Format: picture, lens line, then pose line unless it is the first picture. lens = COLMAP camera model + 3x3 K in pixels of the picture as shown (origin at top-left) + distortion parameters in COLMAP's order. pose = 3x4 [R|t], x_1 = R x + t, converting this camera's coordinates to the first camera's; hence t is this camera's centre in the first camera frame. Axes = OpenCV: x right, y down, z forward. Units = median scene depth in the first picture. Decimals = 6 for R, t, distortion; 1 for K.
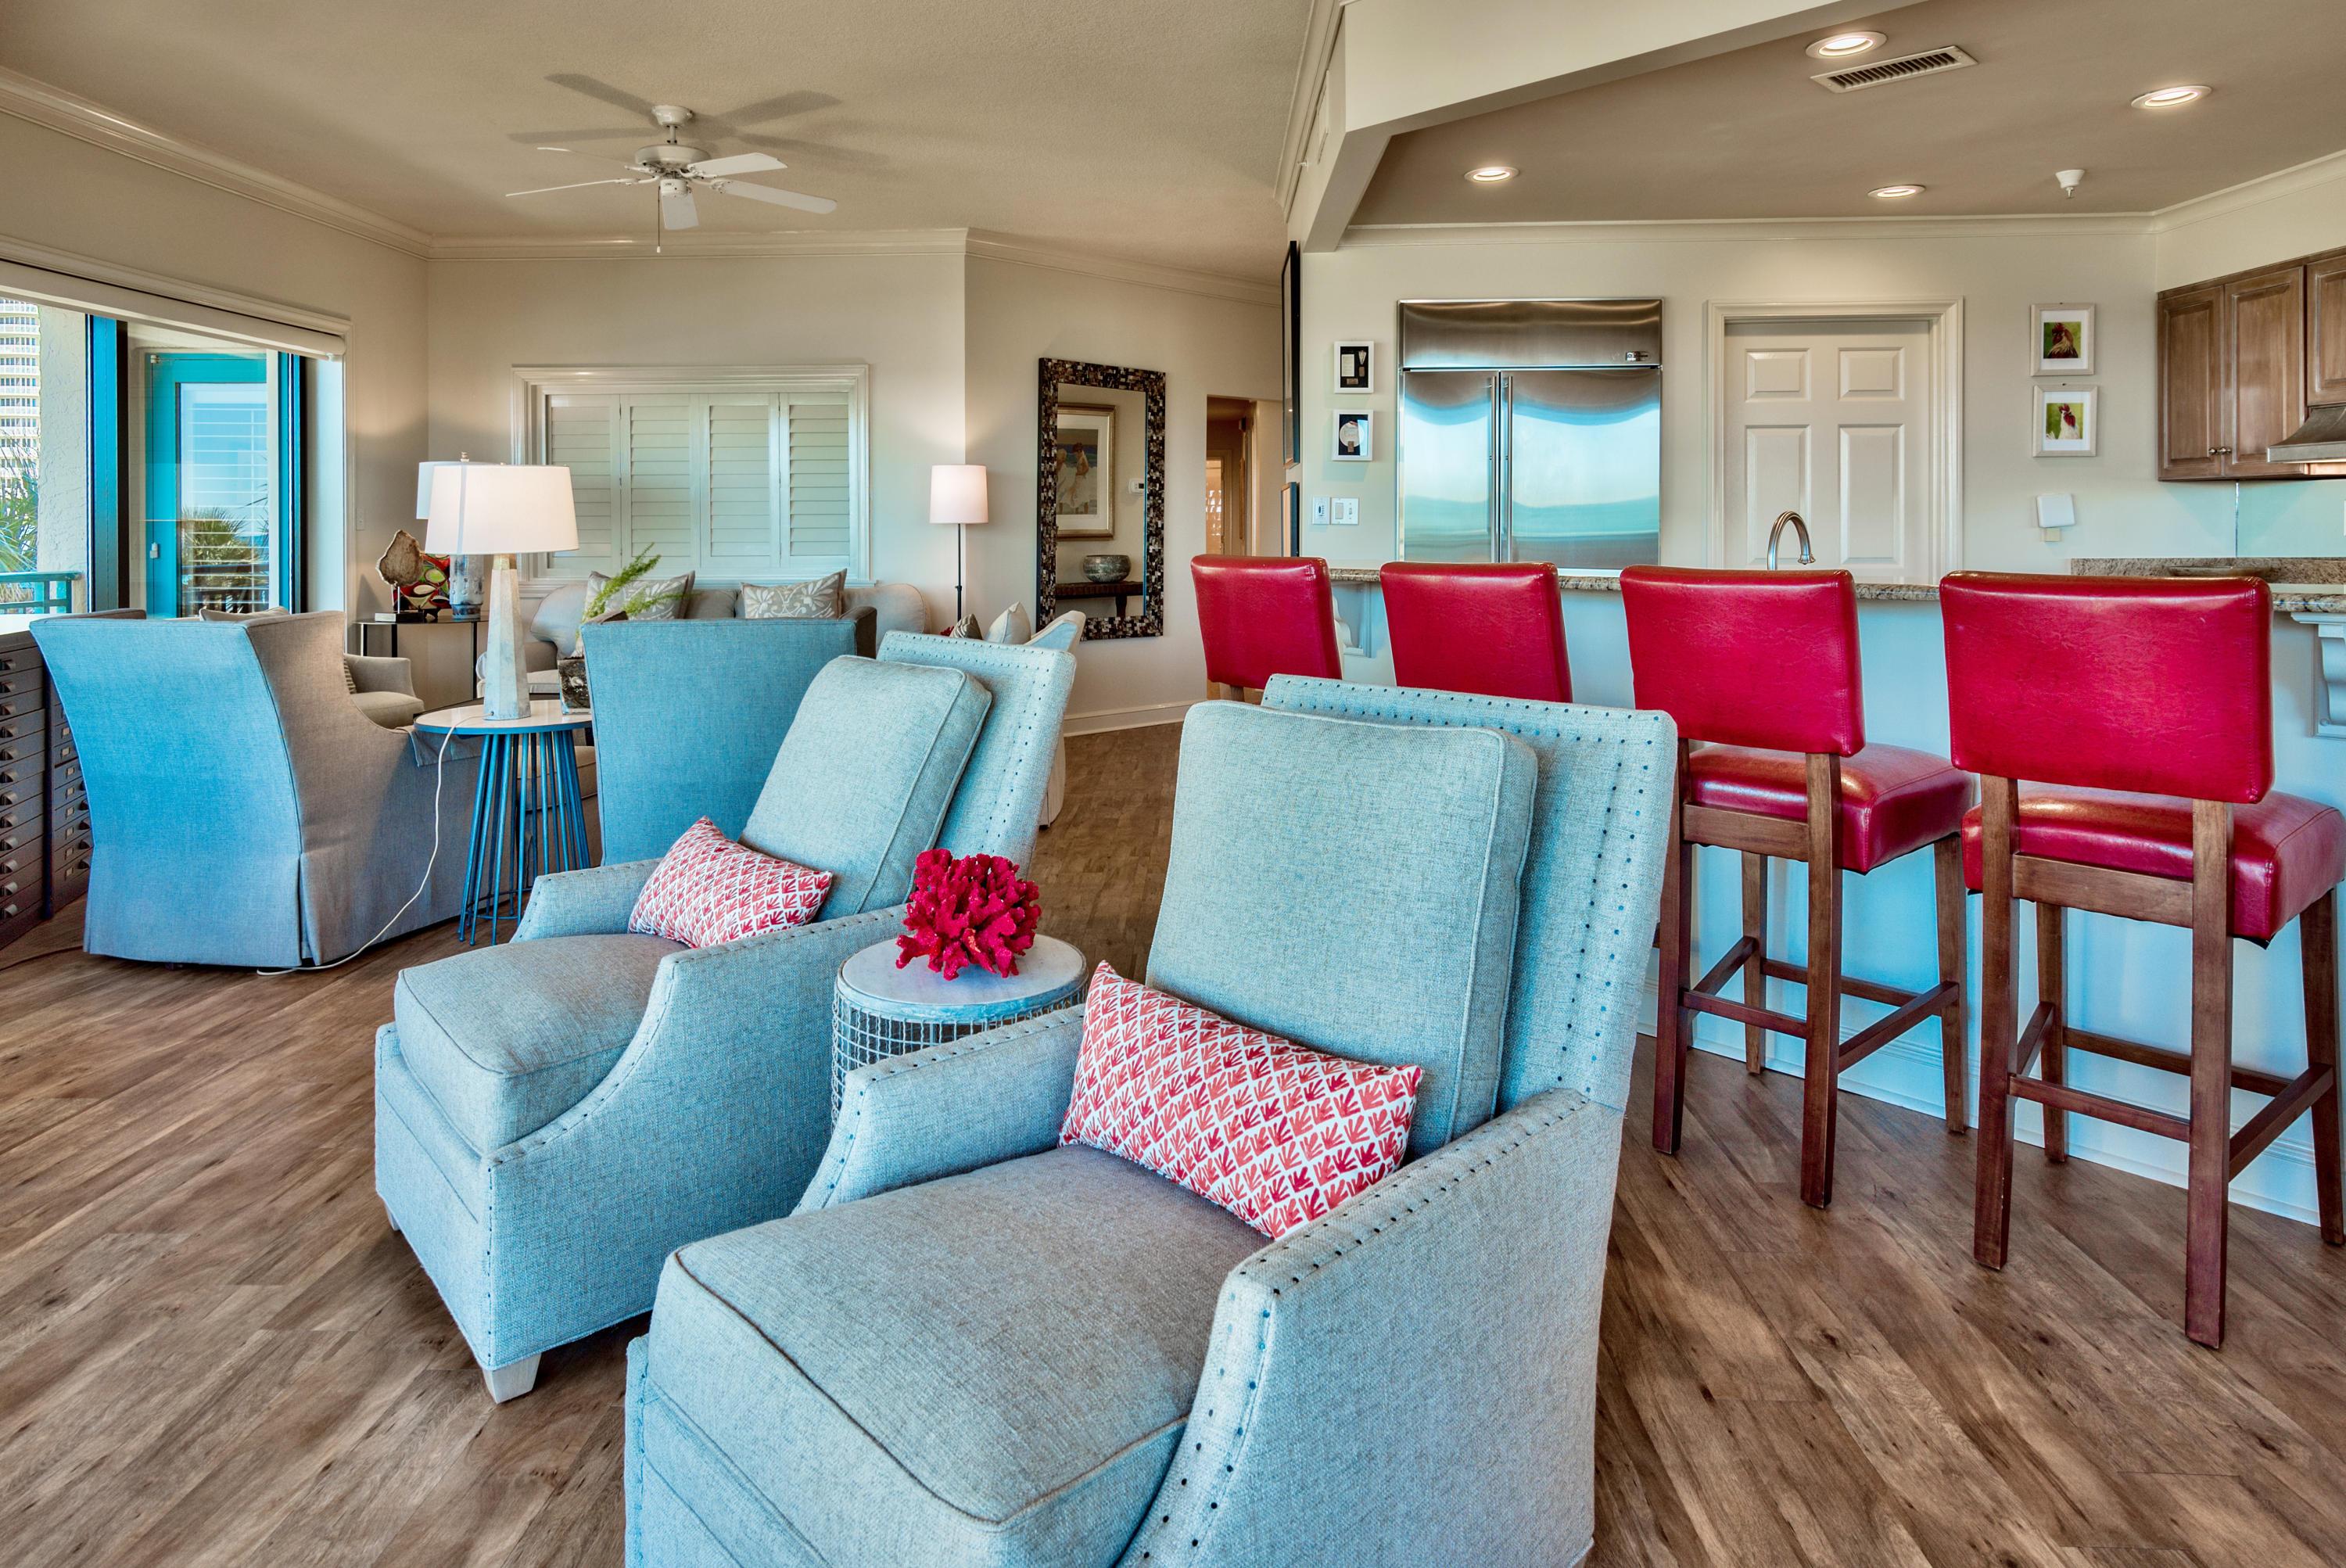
lens RADIAL K [[1402.9, 0, 1181.4], [0, 1402.9, 535.1], [0, 0, 1]] dist [0.013682, 0.001215]
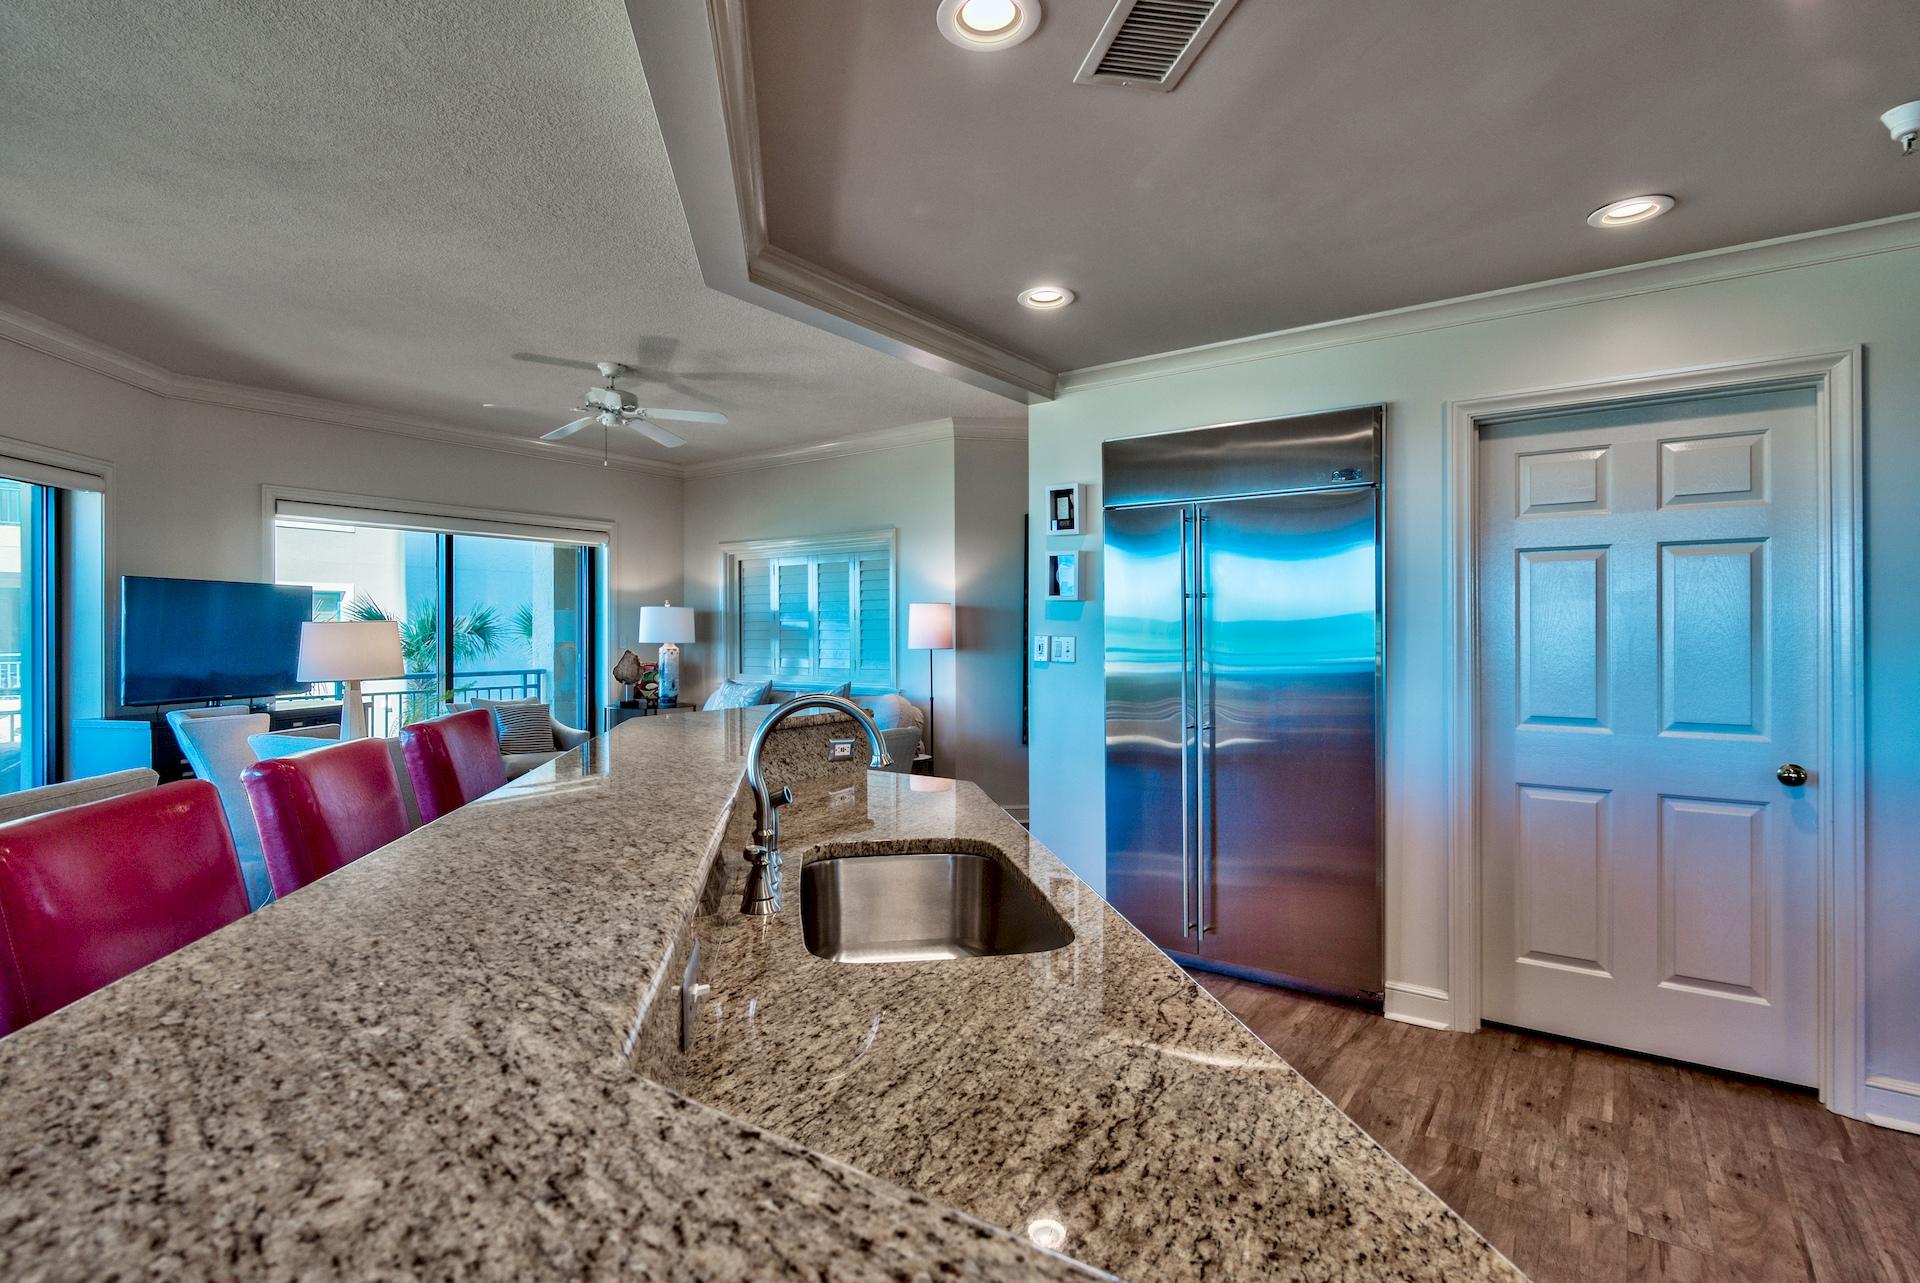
lens RADIAL K [[943.1, 0, 968.1], [0, 943.1, 631.1], [0, 0, 1]] dist [-0.002218, -0.000737]
pose [[0.827383, 0.002447, -0.561633, 0.355138], [-0.003393, 0.999994, -0.000642, -0.024260], [0.561628, 0.002437, 0.827386, 0.306789]]
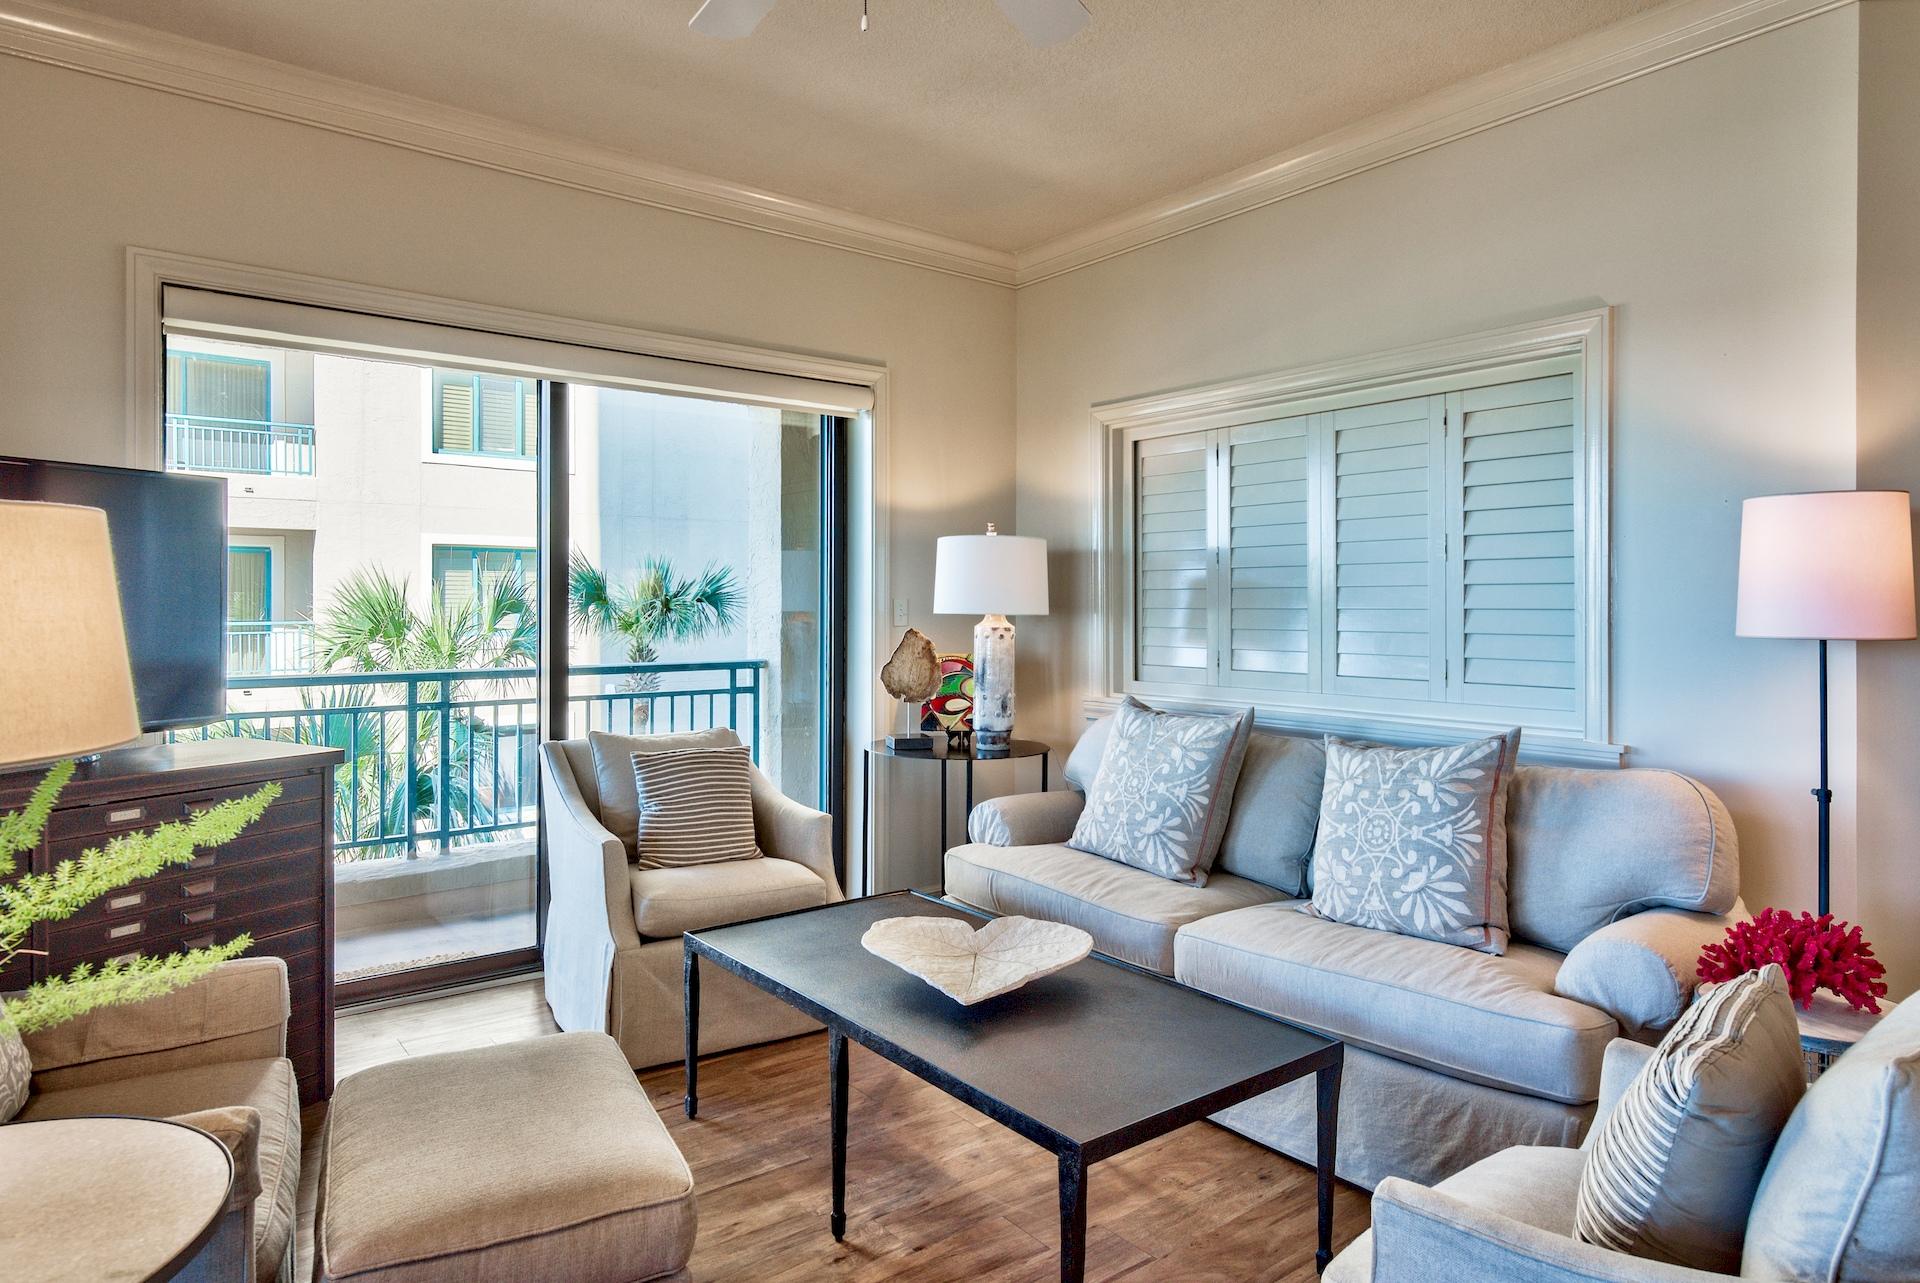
lens RADIAL K [[1135.6, 0, 934.9], [0, 1135.6, 609.3], [0, 0, 1]] dist [0.005627, 0.001298]
pose [[0.618655, 0.009219, -0.785609, -0.057934], [-0.007546, 0.999955, 0.005792, -0.016755], [0.785626, 0.002345, 0.618697, 0.593487]]
